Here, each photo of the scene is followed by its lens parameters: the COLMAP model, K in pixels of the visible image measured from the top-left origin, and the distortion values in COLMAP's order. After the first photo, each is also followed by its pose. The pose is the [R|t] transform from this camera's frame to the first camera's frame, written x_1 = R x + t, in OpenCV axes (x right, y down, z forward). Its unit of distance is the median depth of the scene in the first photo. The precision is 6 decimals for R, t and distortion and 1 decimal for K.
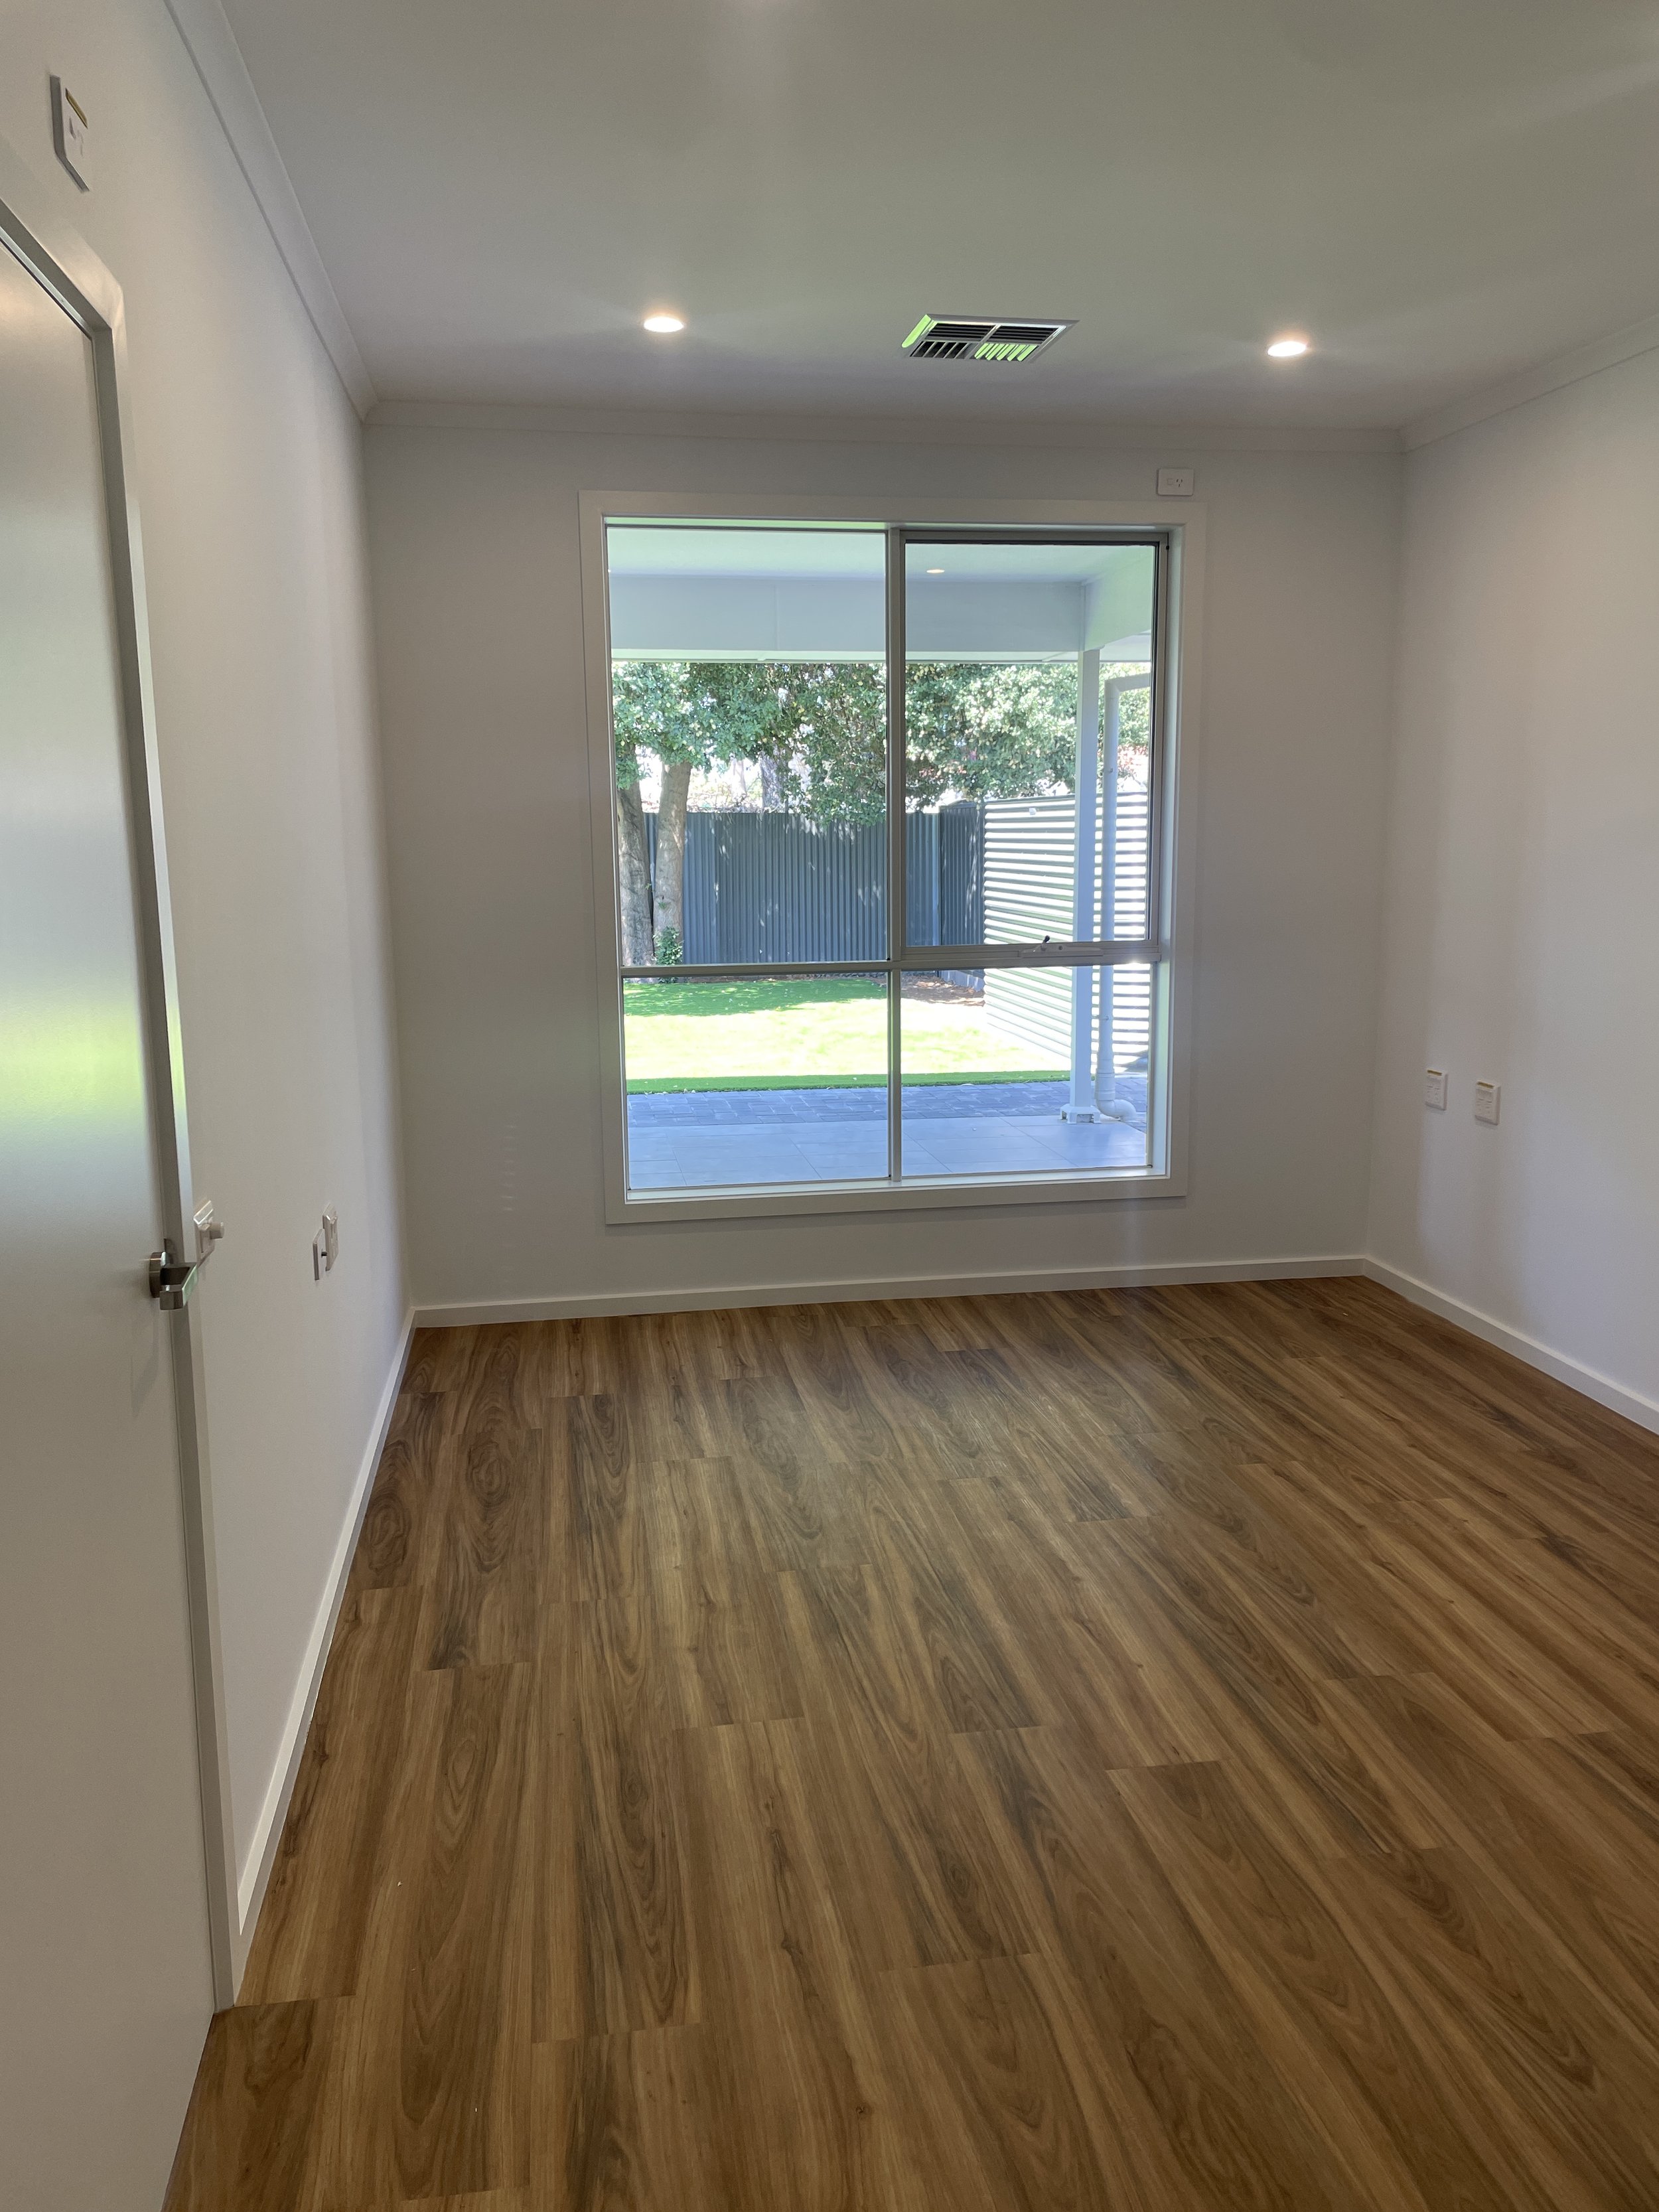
lens RADIAL K [[1663.3, 0, 831.6], [0, 1663.3, 1101.2], [0, 0, 1]] dist [0.031952, -0.015641]
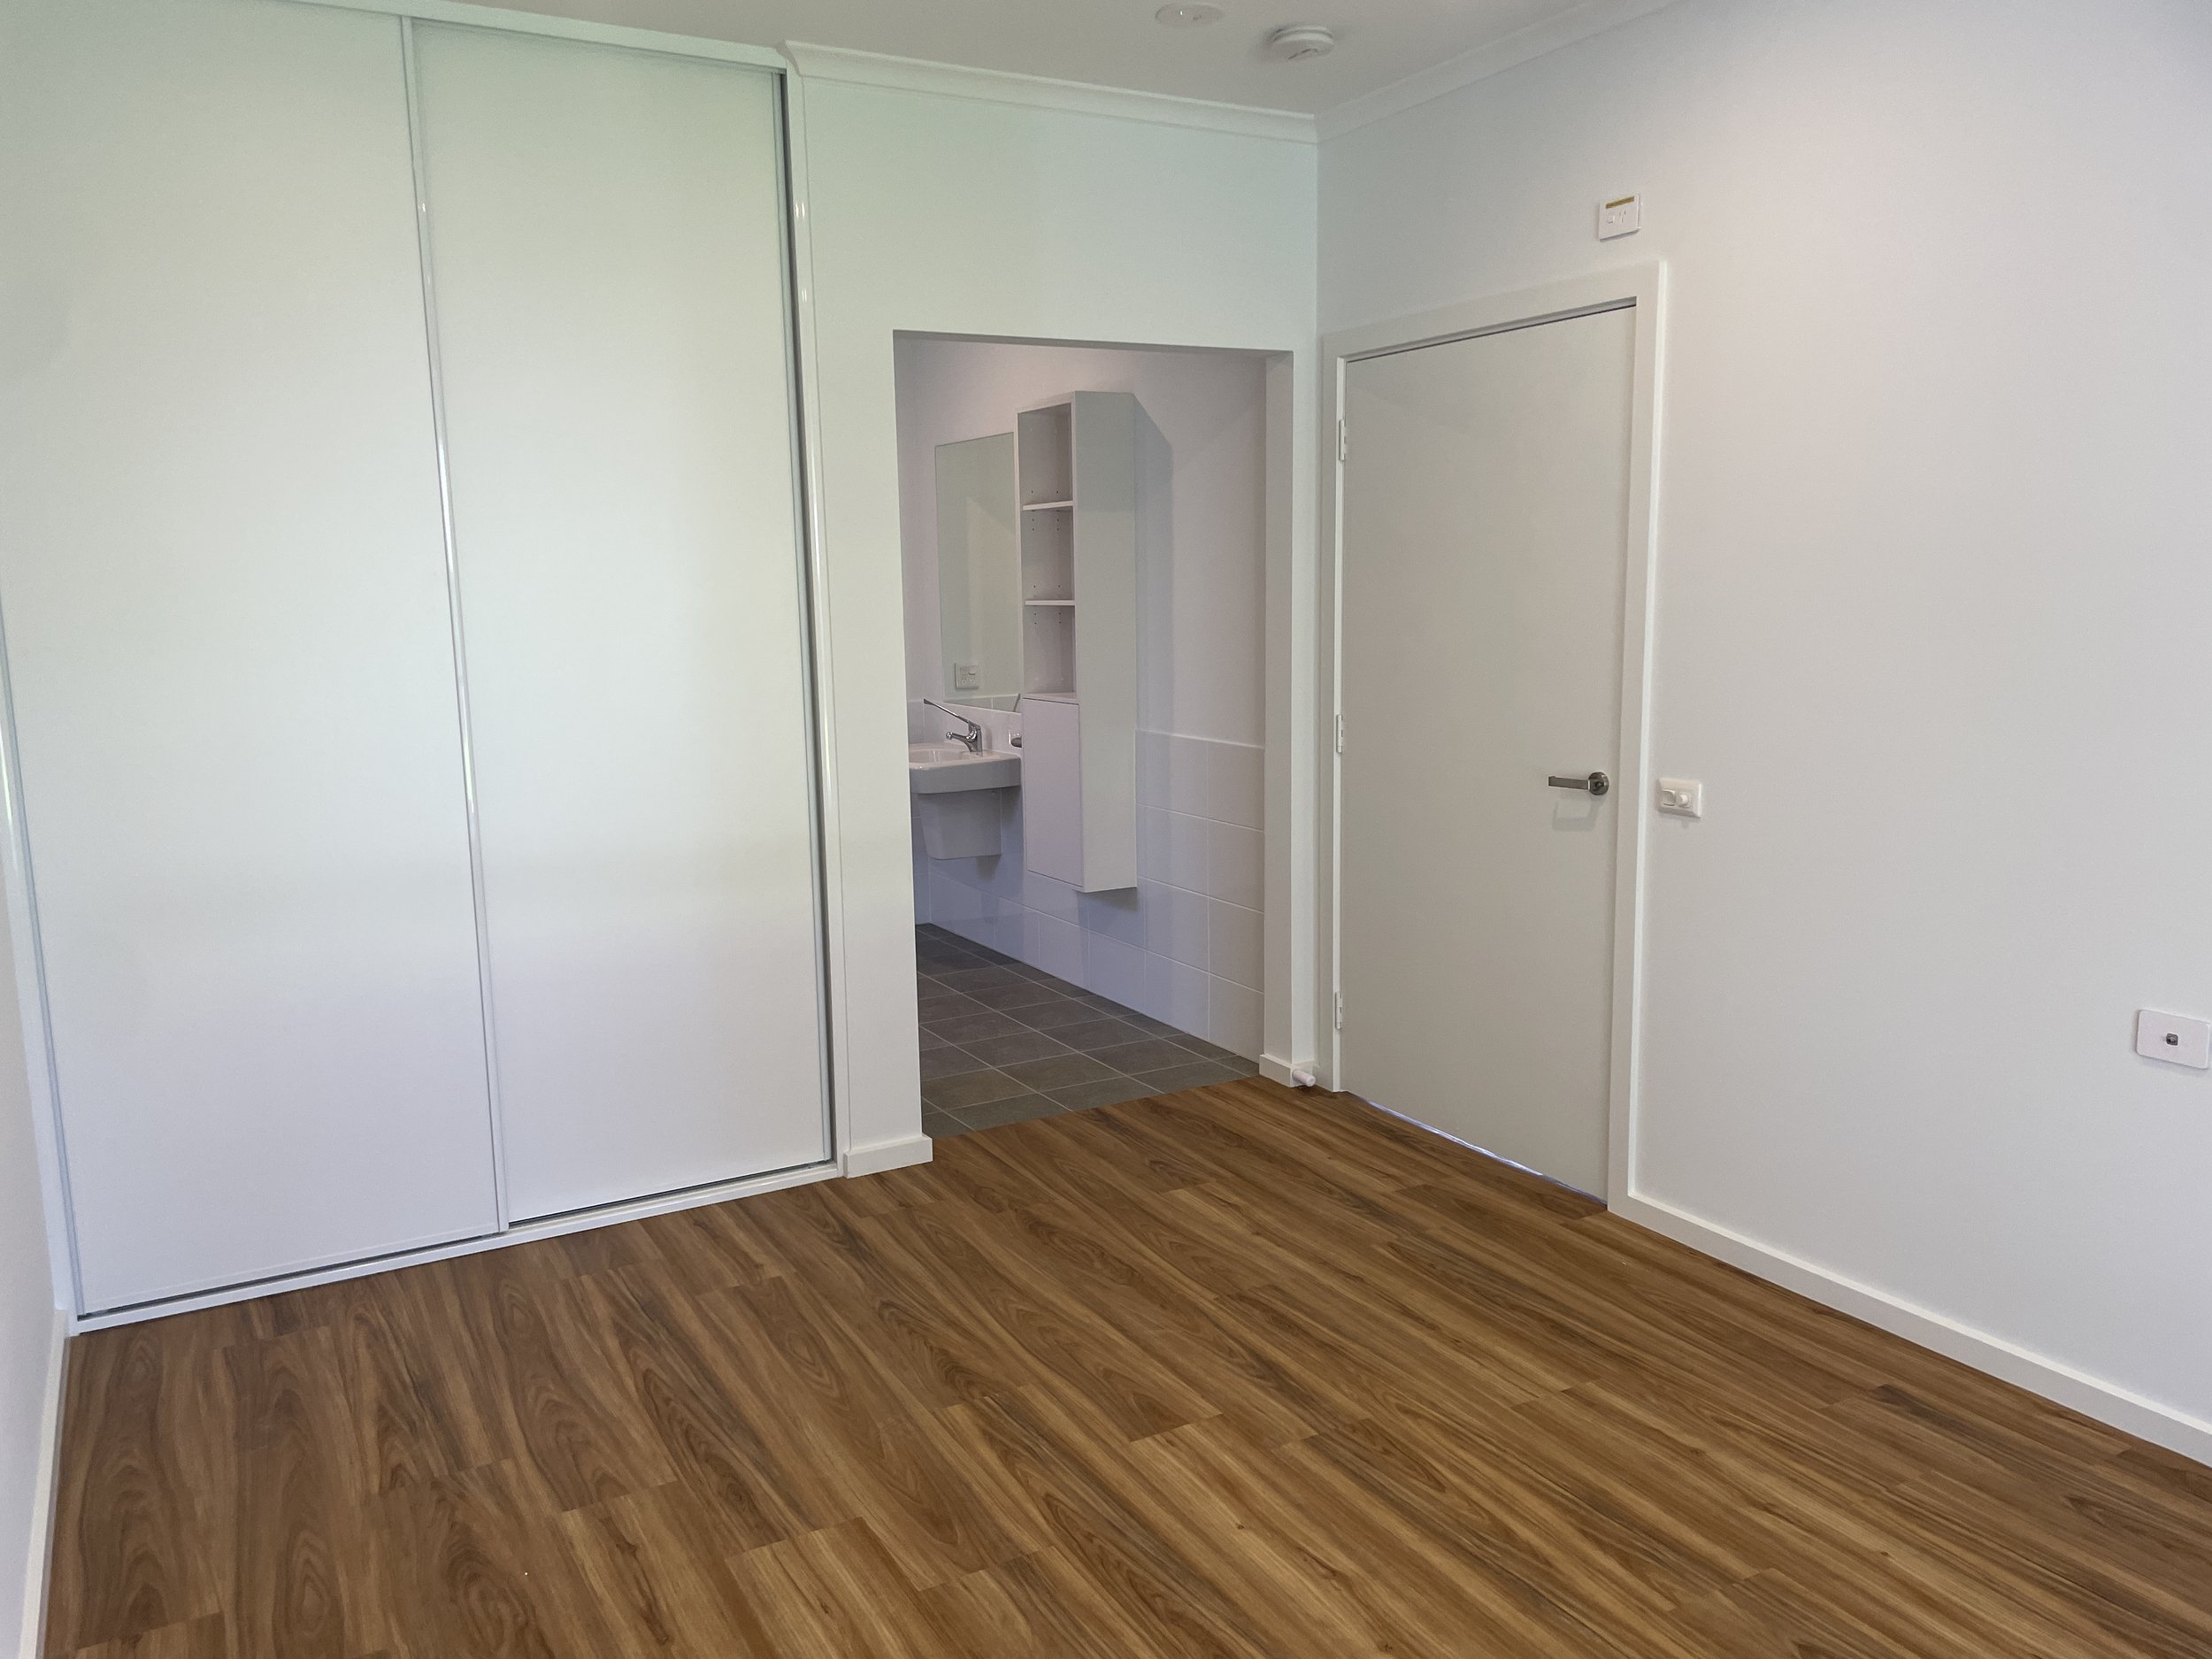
lens RADIAL K [[1663.4, 0, 1106.5], [0, 1663.4, 830.3], [0, 0, 1]] dist [0.031952, -0.015641]
pose [[-0.939393, 0.078784, -0.333666, 0.595127], [-0.028842, 0.951629, 0.305894, -0.318637], [0.341626, 0.296978, -0.891681, 1.906595]]
